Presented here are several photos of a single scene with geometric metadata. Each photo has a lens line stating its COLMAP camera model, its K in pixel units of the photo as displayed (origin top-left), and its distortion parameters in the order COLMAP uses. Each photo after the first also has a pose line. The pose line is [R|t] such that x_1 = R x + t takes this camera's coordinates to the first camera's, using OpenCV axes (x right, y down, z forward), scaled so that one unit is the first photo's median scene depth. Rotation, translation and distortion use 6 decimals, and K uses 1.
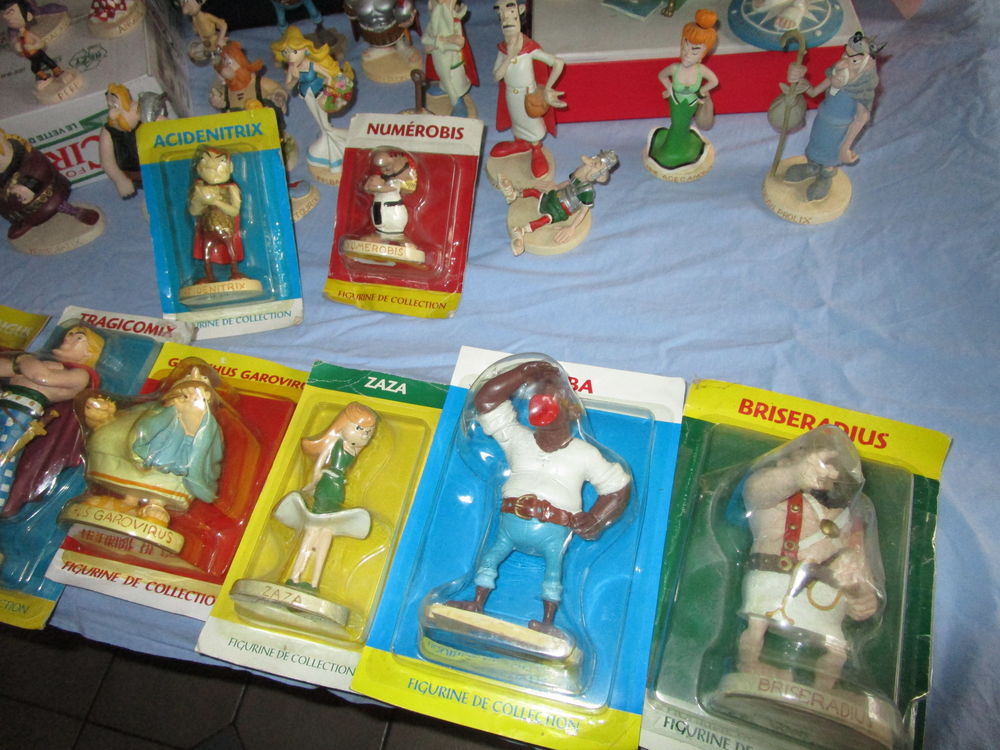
lens RADIAL K [[720.2, 0, 500.0], [0, 720.2, 375.0], [0, 0, 1]] dist [-0.023891, 0.015532]
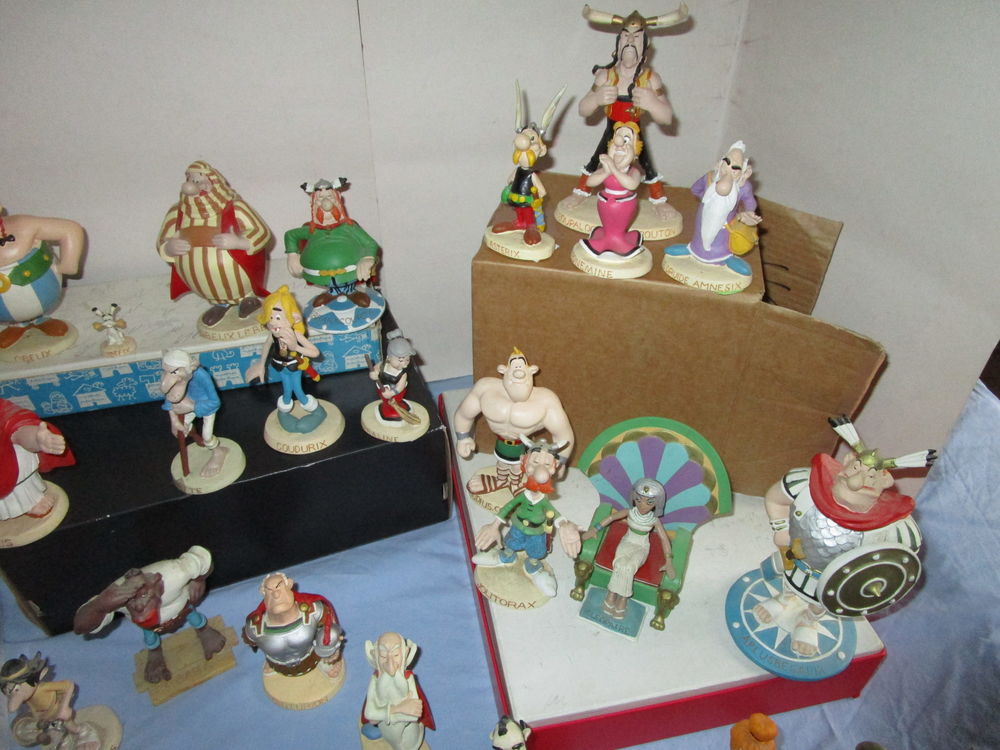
lens RADIAL K [[720.2, 0, 500.0], [0, 720.2, 375.0], [0, 0, 1]] dist [-0.023891, 0.015532]
pose [[0.968655, -0.065330, 0.239667, -0.131198], [0.144641, 0.932711, -0.330346, -0.538281], [-0.201958, 0.354657, 0.912924, 0.166240]]
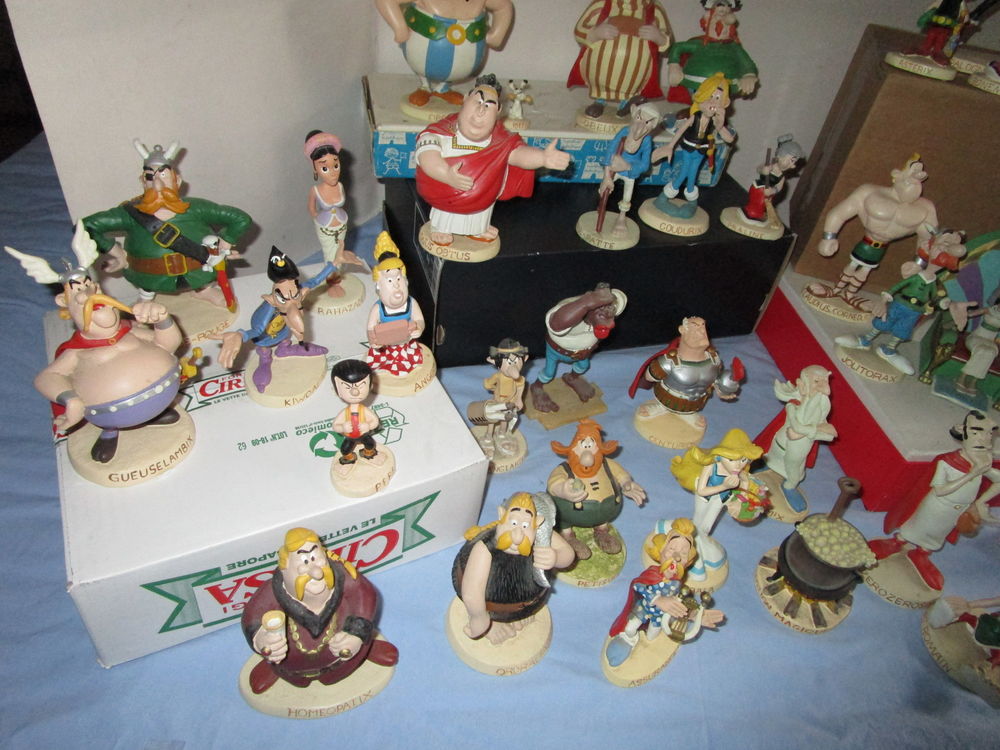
lens RADIAL K [[720.2, 0, 500.0], [0, 720.2, 375.0], [0, 0, 1]] dist [-0.023891, 0.015532]
pose [[0.961760, 0.053939, 0.268530, -0.704239], [0.029893, 0.953889, -0.298667, -0.282623], [-0.272257, 0.295273, 0.915800, 0.282307]]
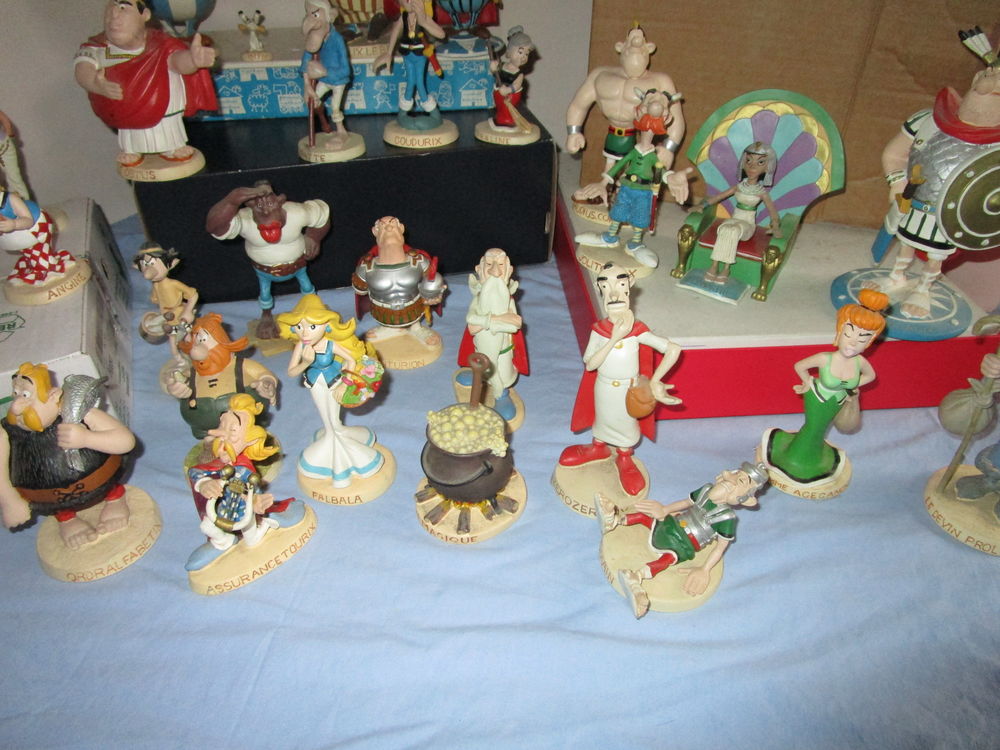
lens RADIAL K [[720.2, 0, 500.0], [0, 720.2, 375.0], [0, 0, 1]] dist [-0.023891, 0.015532]
pose [[0.990761, 0.015413, 0.134742, -0.180833], [0.035416, 0.929644, -0.366754, -0.126901], [-0.130915, 0.368138, 0.920509, 0.308475]]
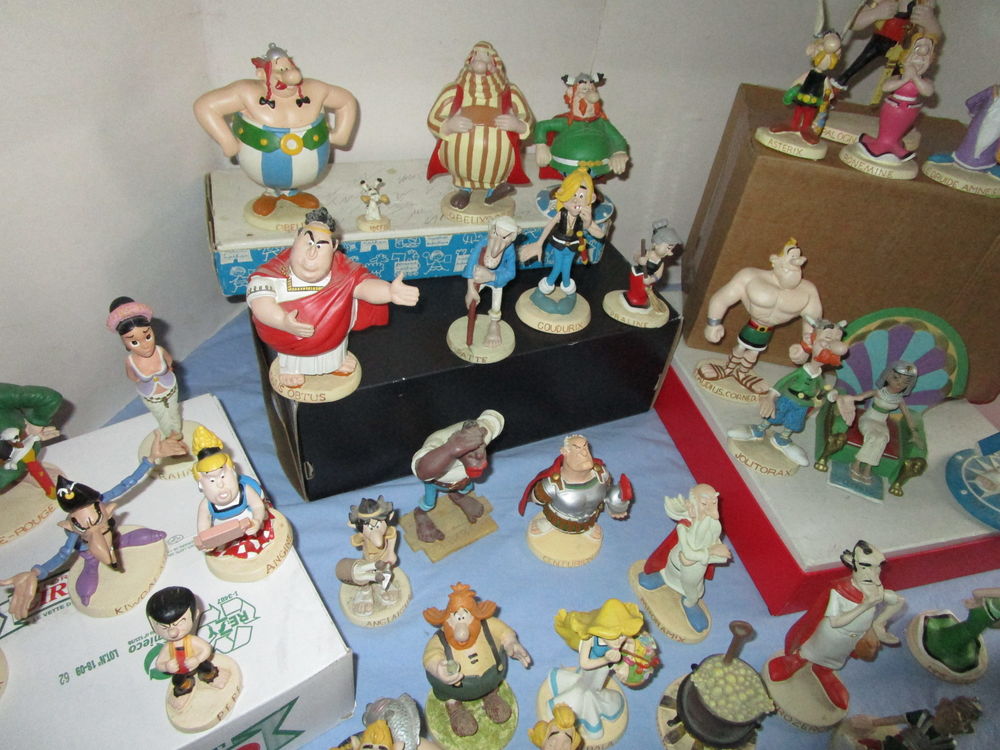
lens RADIAL K [[720.2, 0, 500.0], [0, 720.2, 375.0], [0, 0, 1]] dist [-0.023891, 0.015532]
pose [[0.939393, -0.039175, 0.340598, -0.592959], [0.137249, 0.953342, -0.268889, -0.479437], [-0.314173, 0.299339, 0.900939, 0.264836]]
